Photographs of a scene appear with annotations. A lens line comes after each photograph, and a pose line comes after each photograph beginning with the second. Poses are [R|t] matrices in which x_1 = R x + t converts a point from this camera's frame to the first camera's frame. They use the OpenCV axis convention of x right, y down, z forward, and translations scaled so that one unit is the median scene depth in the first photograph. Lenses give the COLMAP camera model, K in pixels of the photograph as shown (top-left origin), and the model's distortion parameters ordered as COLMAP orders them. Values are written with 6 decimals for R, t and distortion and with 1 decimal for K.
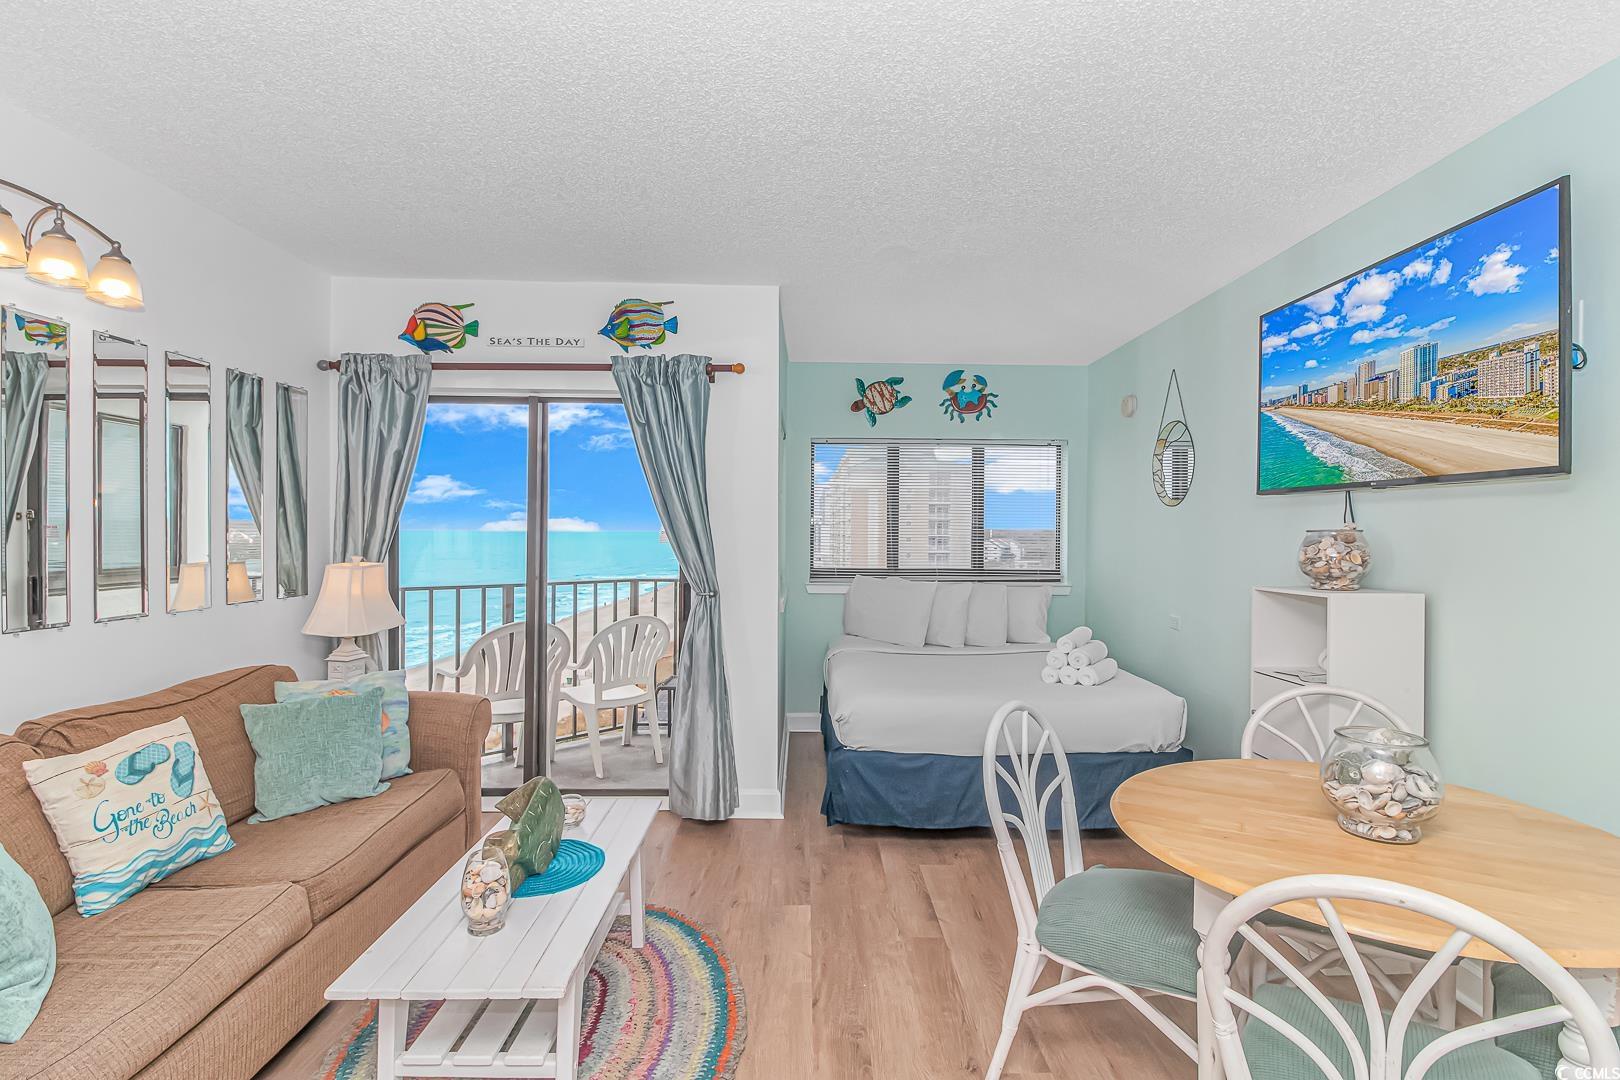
lens RADIAL K [[754.1, 0, 821.6], [0, 754.1, 543.1], [0, 0, 1]] dist [0.001064, -0.014336]
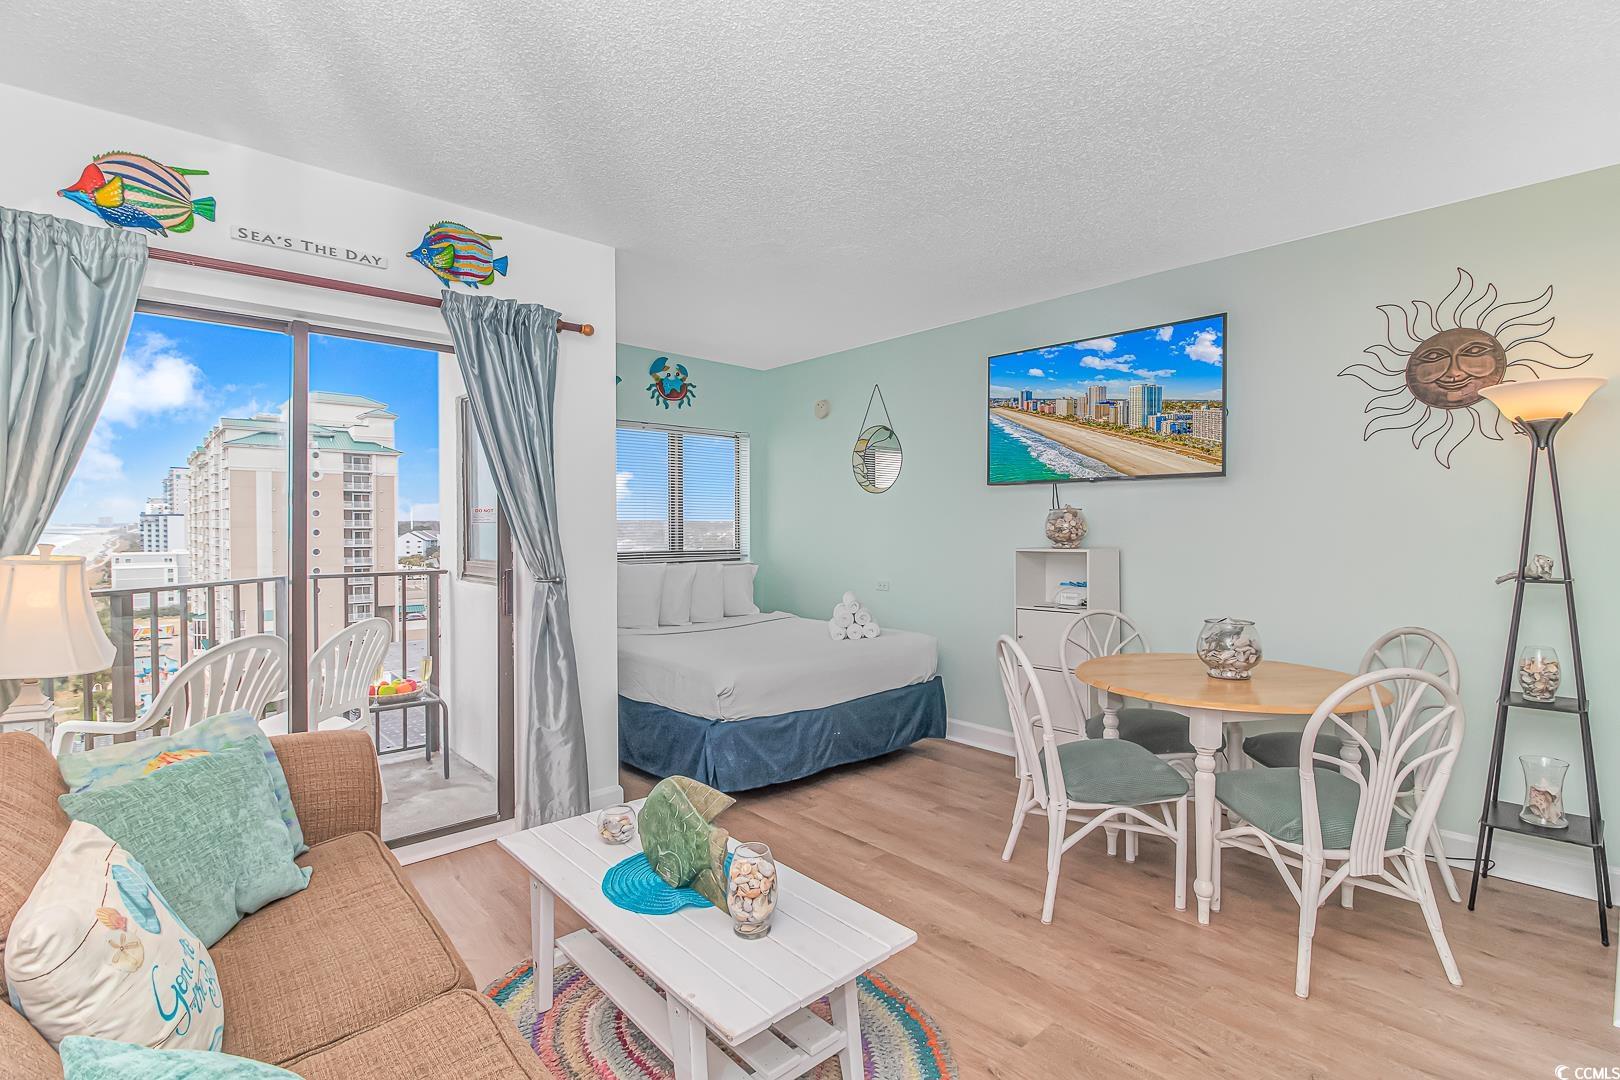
lens RADIAL K [[754.6, 0, 818.7], [0, 754.6, 538.2], [0, 0, 1]] dist [0.000281, -0.010290]
pose [[0.754722, -0.017417, 0.655814, -0.497354], [0.013963, 0.999848, 0.010485, 0.013203], [-0.655896, 0.001244, 0.754850, 0.130652]]
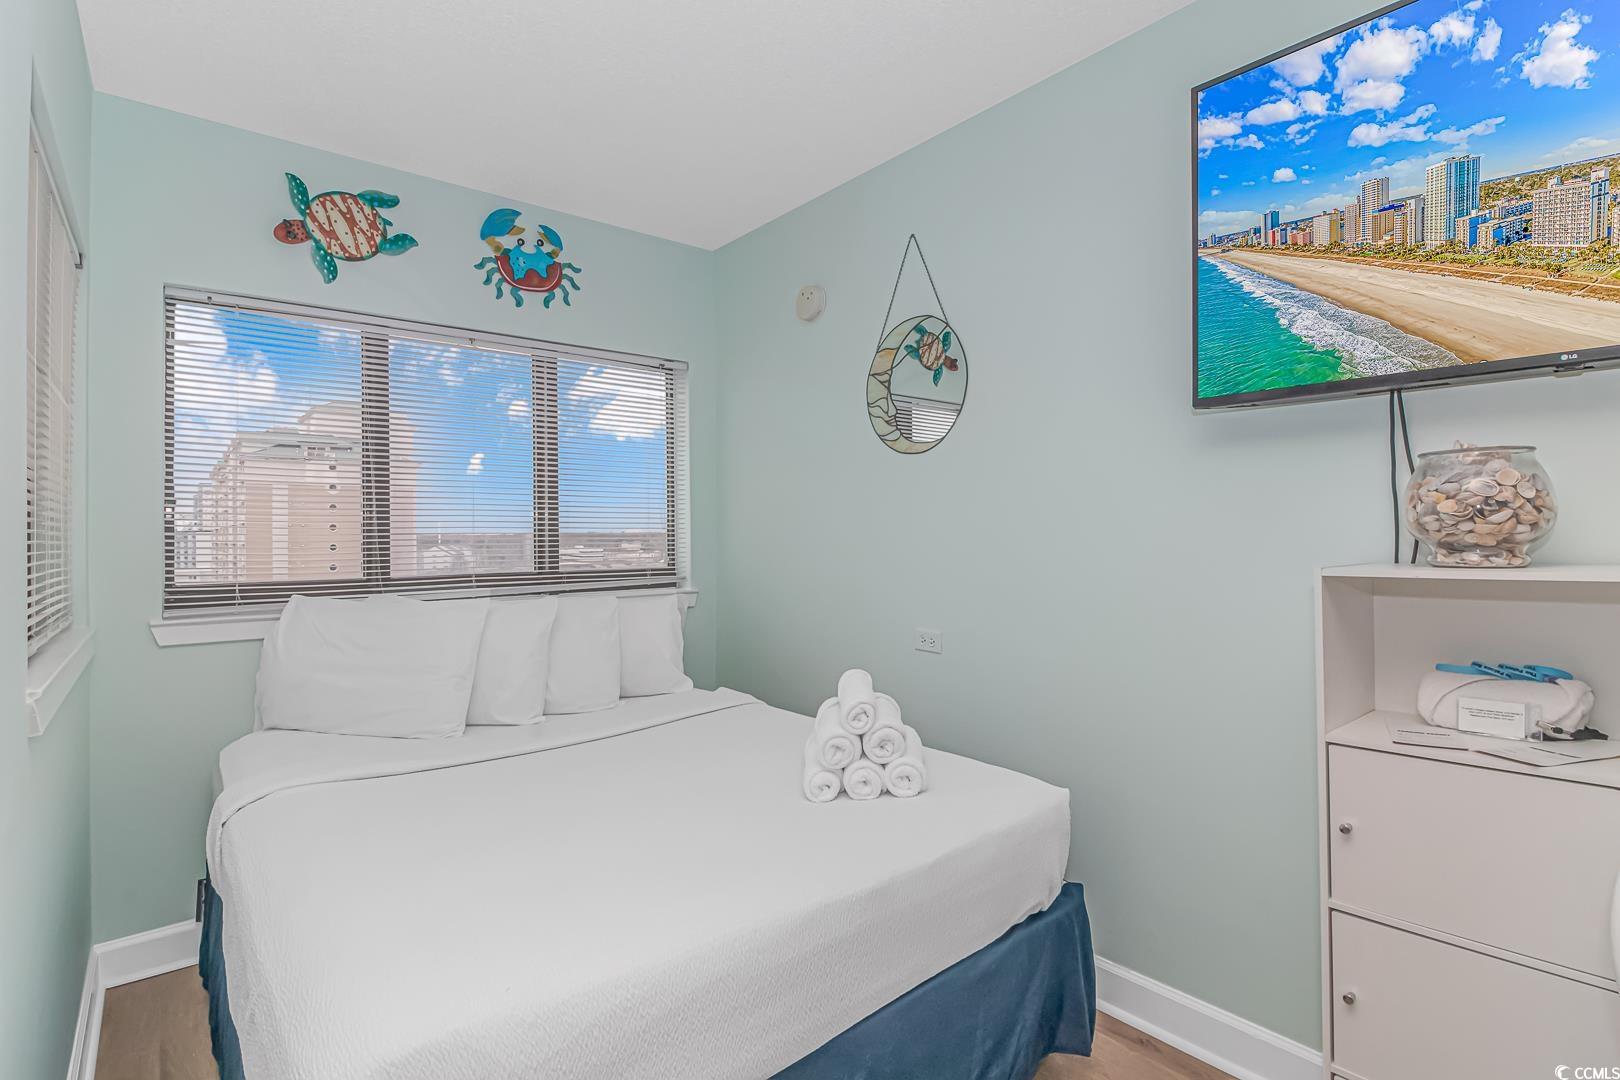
lens RADIAL K [[783.9, 0, 823.7], [0, 783.9, 523.2], [0, 0, 1]] dist [0.001745, -0.013824]
pose [[0.780390, -0.006268, 0.625262, 0.002495], [0.025624, 0.999430, -0.021962, 0.025011], [-0.624768, 0.033161, 0.780106, 0.624481]]
